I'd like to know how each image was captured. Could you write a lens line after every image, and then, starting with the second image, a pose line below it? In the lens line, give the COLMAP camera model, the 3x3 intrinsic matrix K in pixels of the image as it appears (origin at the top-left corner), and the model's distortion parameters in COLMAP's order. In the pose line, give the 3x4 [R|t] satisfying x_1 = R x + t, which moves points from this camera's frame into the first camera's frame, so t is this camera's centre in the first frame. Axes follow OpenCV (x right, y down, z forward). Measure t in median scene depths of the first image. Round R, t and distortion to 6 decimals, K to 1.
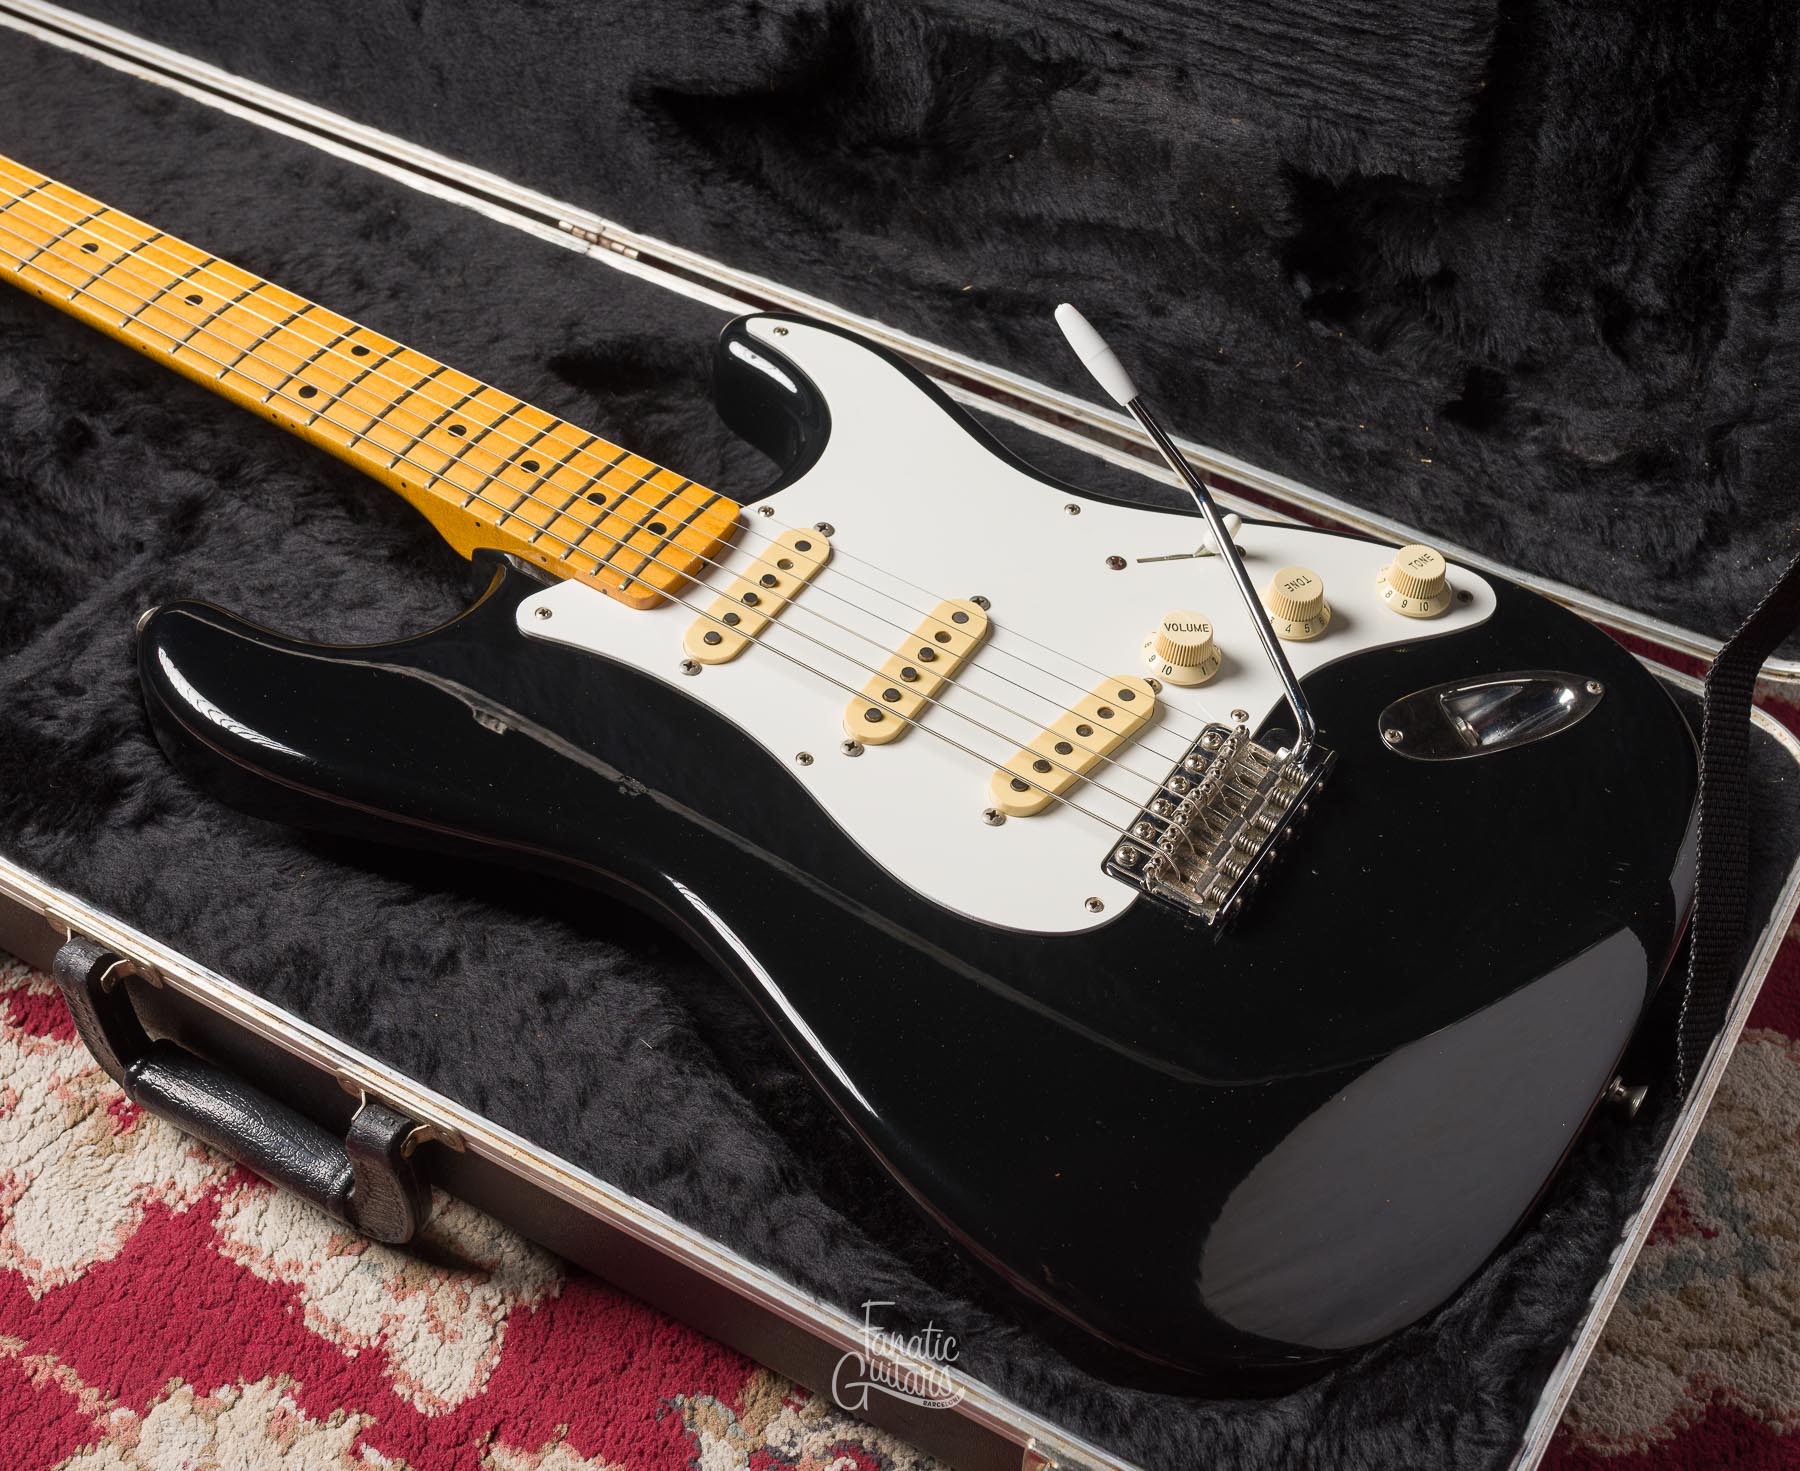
lens RADIAL K [[2574.3, 0, 917.8], [0, 2574.3, 734.0], [0, 0, 1]] dist [-0.000303, -0.001210]
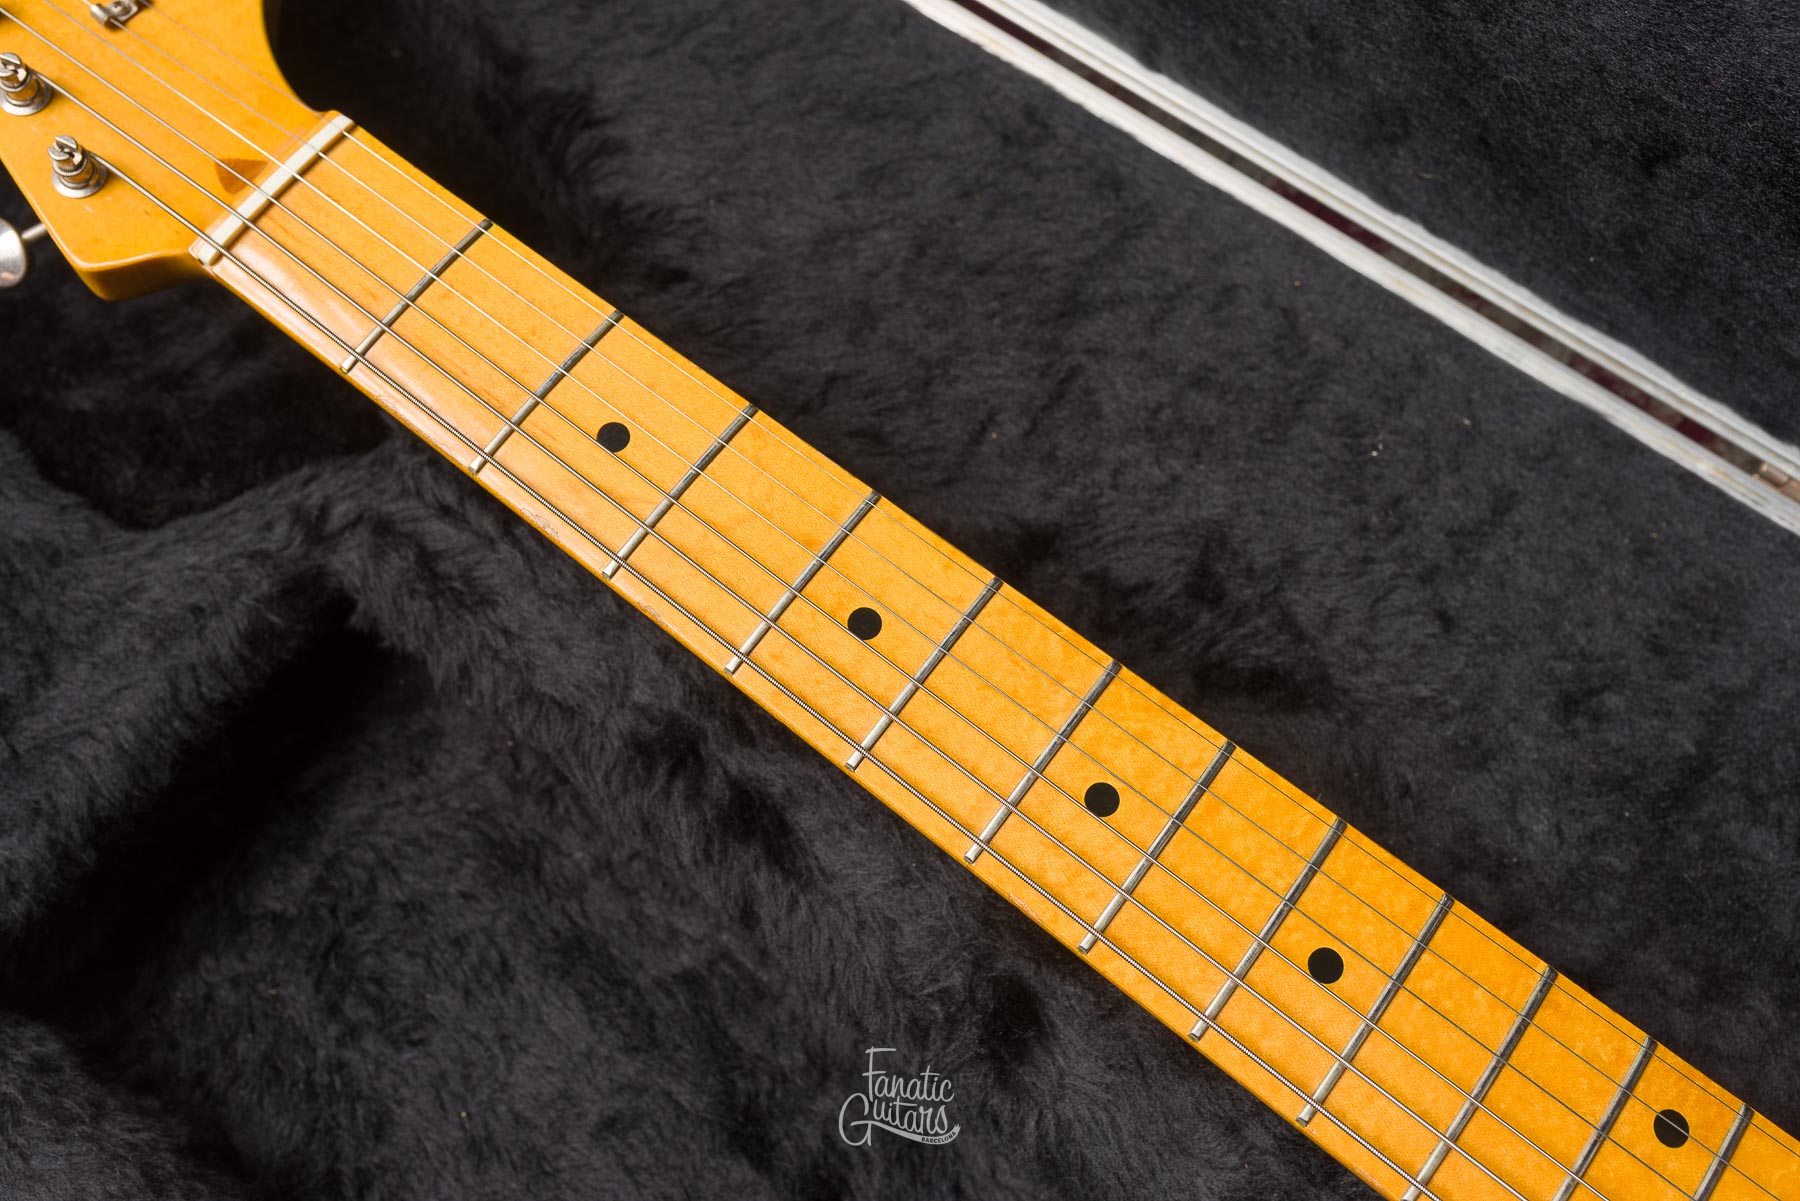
lens RADIAL K [[1805.3, 0, 900.0], [0, 1805.3, 600.5], [0, 0, 1]] dist [0.003624, -0.009436]
pose [[0.994341, 0.081428, -0.068235, -0.377909], [-0.047948, 0.917119, 0.395720, -0.404521], [0.094802, -0.390209, 0.915833, 0.758332]]
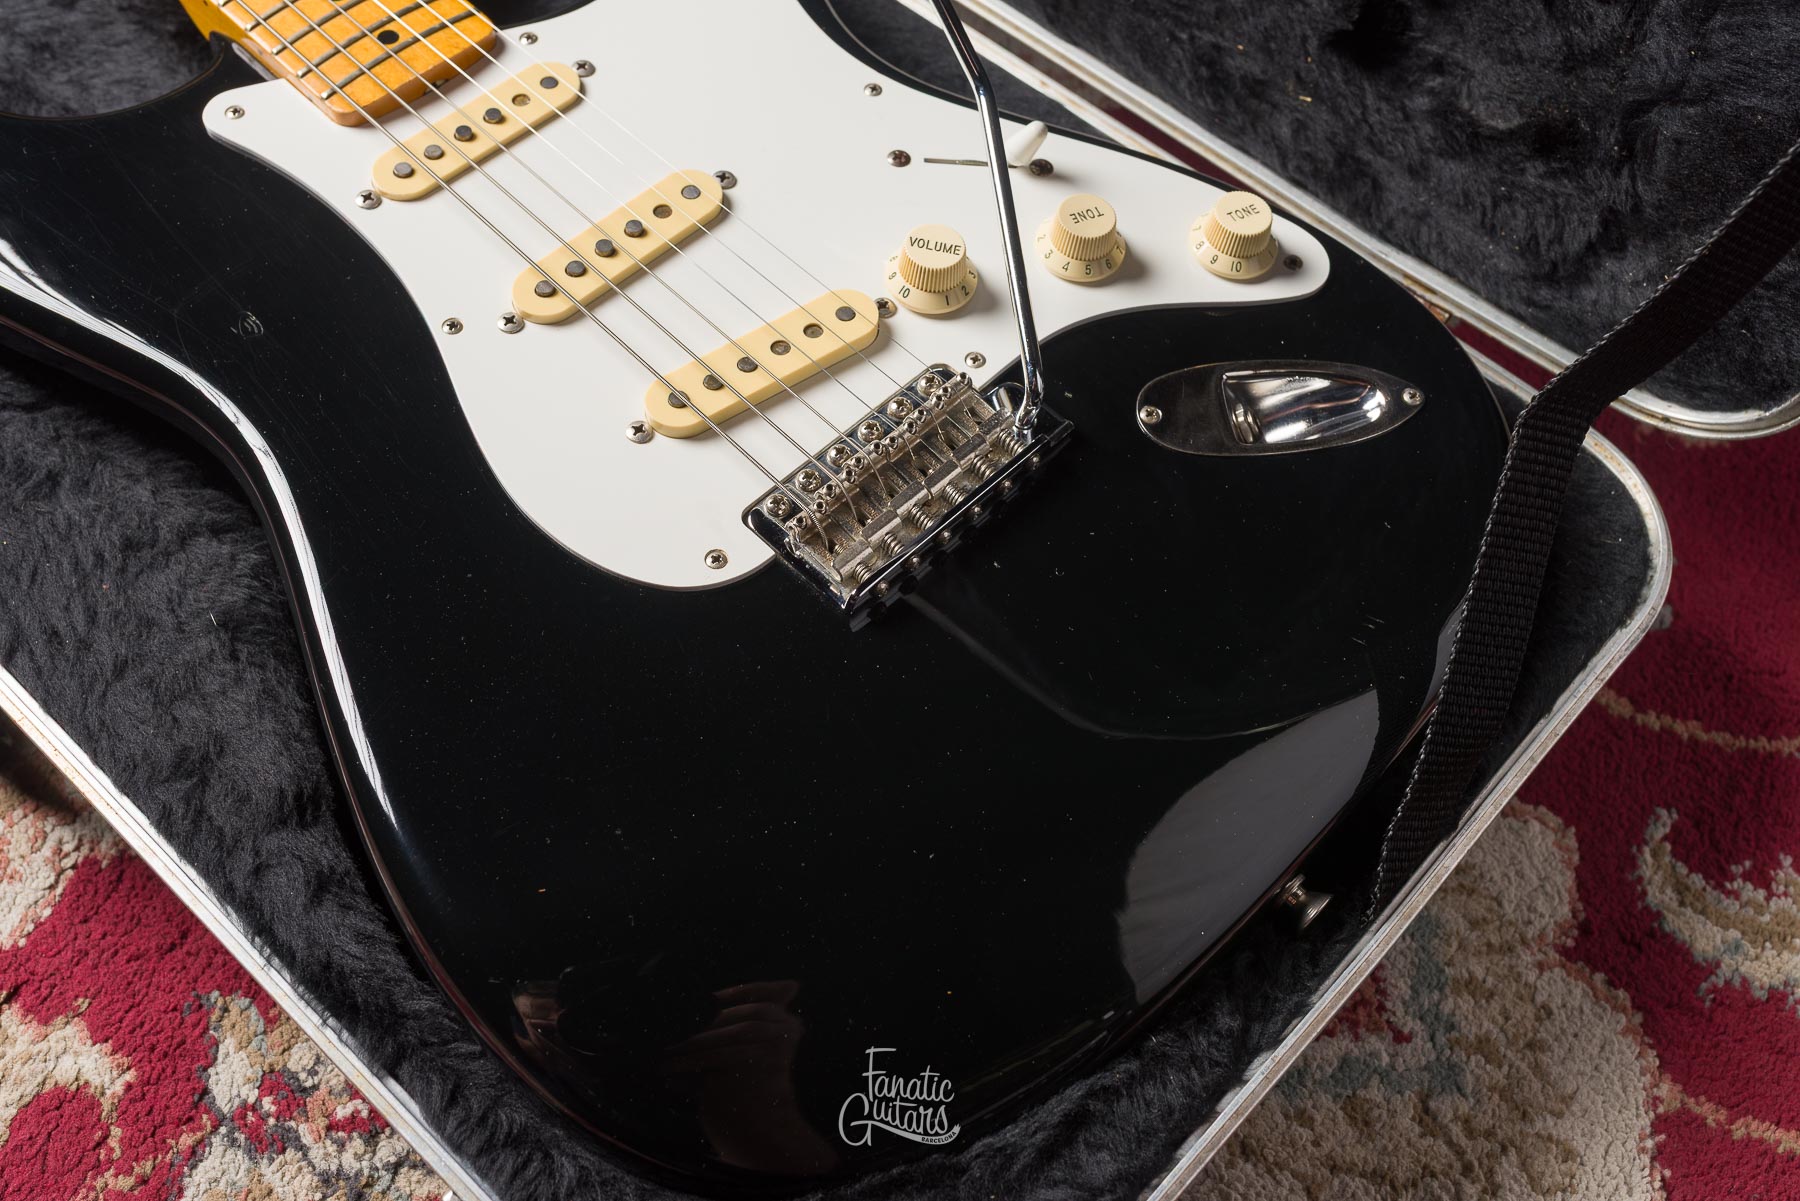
lens RADIAL K [[1785.6, 0, 896.3], [0, 1785.6, 597.6], [0, 0, 1]] dist [0.001167, -0.001124]
pose [[0.976627, 0.184324, -0.110566, 0.175903], [-0.161687, 0.968937, 0.187132, -0.036520], [0.141625, -0.164881, 0.976093, 0.398790]]
